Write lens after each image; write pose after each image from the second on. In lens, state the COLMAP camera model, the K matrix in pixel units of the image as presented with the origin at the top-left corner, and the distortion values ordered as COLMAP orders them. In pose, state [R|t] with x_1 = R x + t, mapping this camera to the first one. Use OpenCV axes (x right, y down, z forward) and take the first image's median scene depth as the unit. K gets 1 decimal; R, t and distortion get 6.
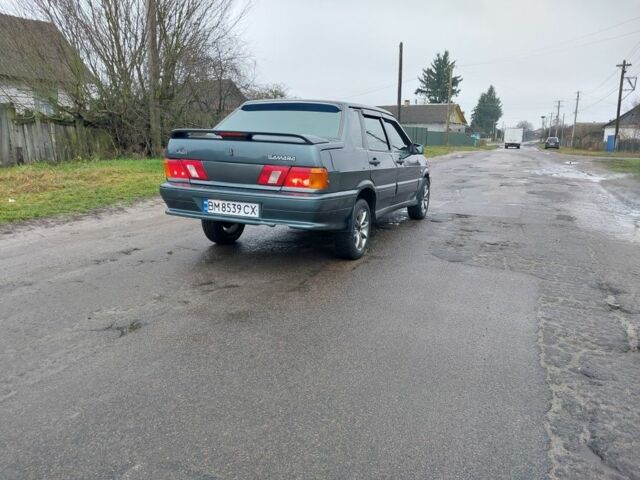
lens RADIAL K [[517.0, 0, 320.0], [0, 517.0, 240.0], [0, 0, 1]] dist [0.028391, -0.001769]
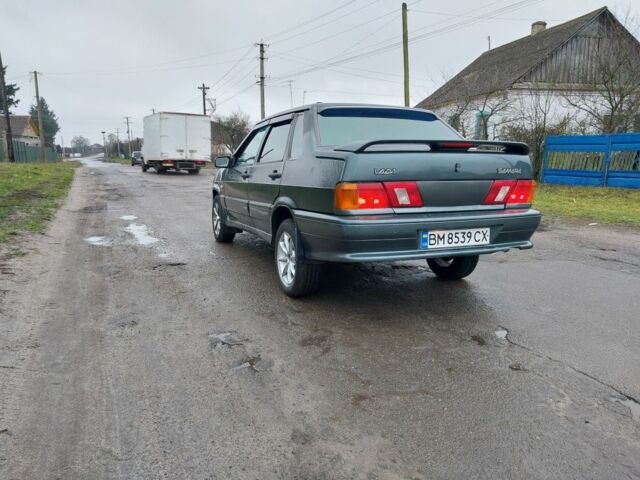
lens RADIAL K [[517.0, 0, 320.0], [0, 517.0, 240.0], [0, 0, 1]] dist [0.028391, -0.001769]
pose [[0.673056, -0.140646, 0.726096, -0.878103], [0.161332, 0.986029, 0.041448, -0.124171], [-0.721781, 0.089245, 0.686343, 0.607970]]
